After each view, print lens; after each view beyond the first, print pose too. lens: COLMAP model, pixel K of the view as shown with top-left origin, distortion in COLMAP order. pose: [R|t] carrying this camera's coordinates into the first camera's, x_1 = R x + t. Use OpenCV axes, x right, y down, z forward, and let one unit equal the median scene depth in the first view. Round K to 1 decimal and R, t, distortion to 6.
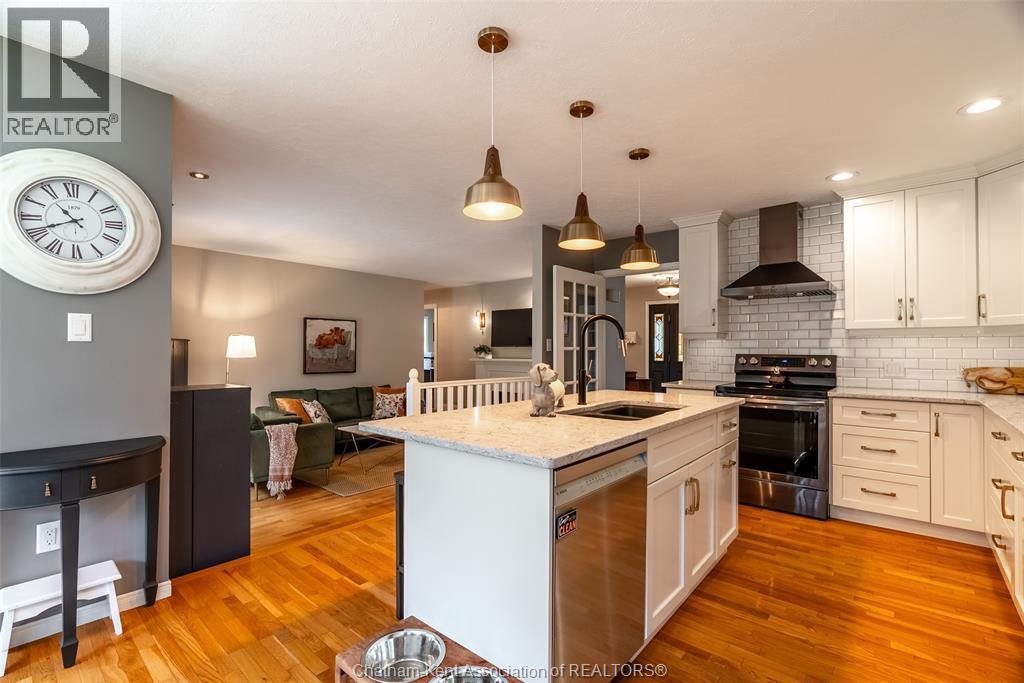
lens RADIAL K [[458.7, 0, 516.9], [0, 458.7, 345.0], [0, 0, 1]] dist [-0.004942, -0.000491]
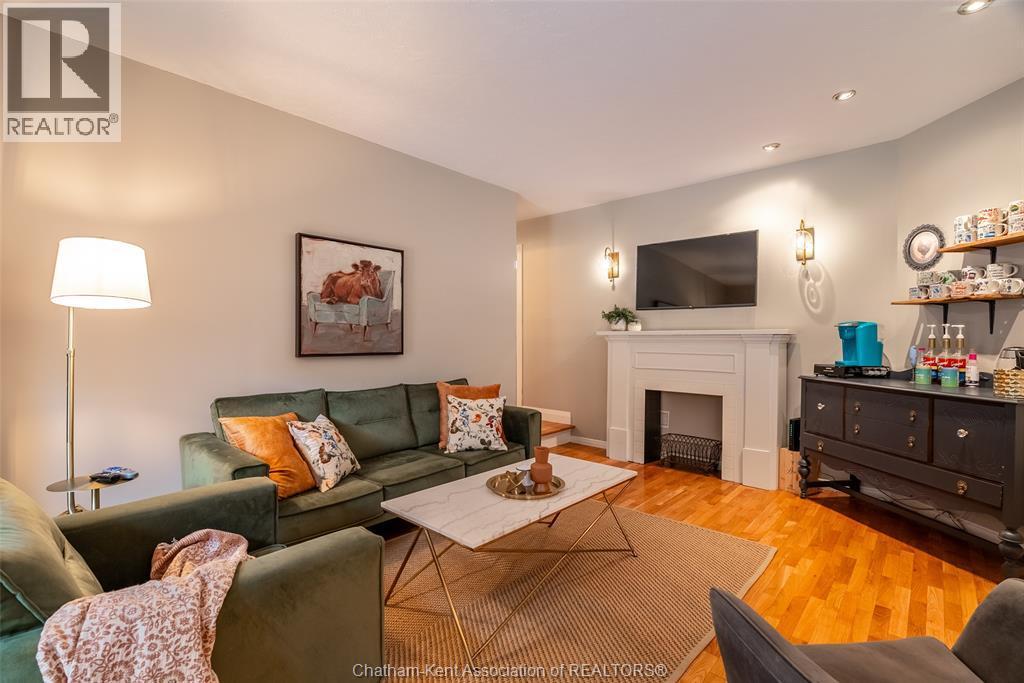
lens RADIAL K [[458.7, 0, 516.9], [0, 458.7, 345.0], [0, 0, 1]] dist [-0.004942, -0.000491]
pose [[0.999648, 0.001112, -0.026522, -0.222127], [-0.000458, 0.999696, 0.024671, 0.038265], [0.026542, -0.024650, 0.999344, 0.522232]]
